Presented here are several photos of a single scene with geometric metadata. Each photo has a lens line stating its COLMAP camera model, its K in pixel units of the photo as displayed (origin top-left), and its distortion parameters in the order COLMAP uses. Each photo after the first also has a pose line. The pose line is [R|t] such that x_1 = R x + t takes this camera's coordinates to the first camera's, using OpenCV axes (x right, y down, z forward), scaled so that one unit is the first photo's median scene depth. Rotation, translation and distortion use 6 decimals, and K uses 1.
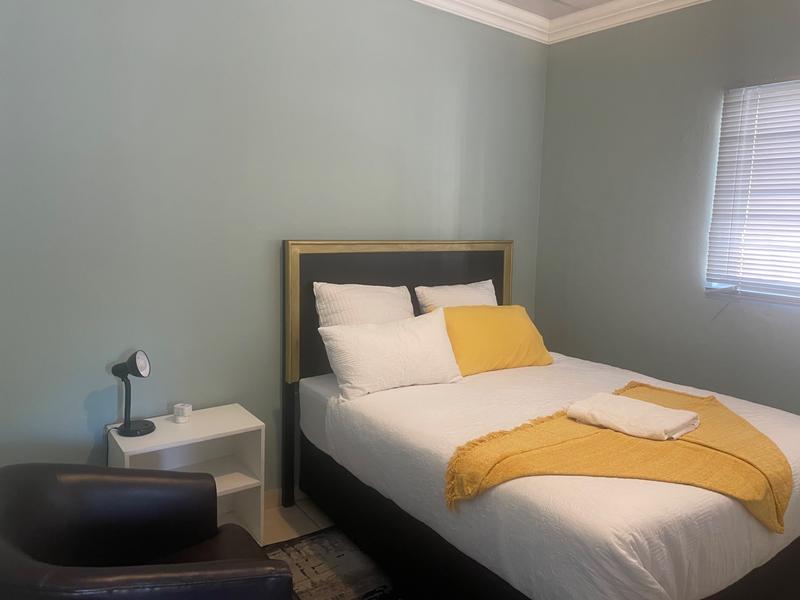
lens RADIAL K [[585.7, 0, 400.0], [0, 585.7, 300.0], [0, 0, 1]] dist [0.048933, -0.006980]
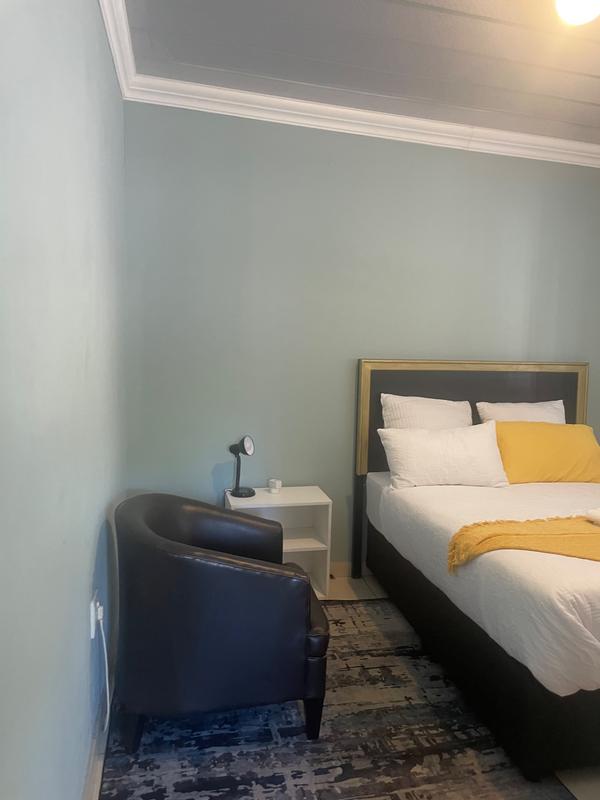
lens RADIAL K [[585.7, 0, 300.0], [0, 585.7, 400.0], [0, 0, 1]] dist [0.048933, -0.006980]
pose [[0.918129, 0.035266, -0.394710, 0.198113], [-0.054392, 0.997820, -0.037369, 0.041695], [0.392531, 0.055778, 0.918046, -0.205017]]
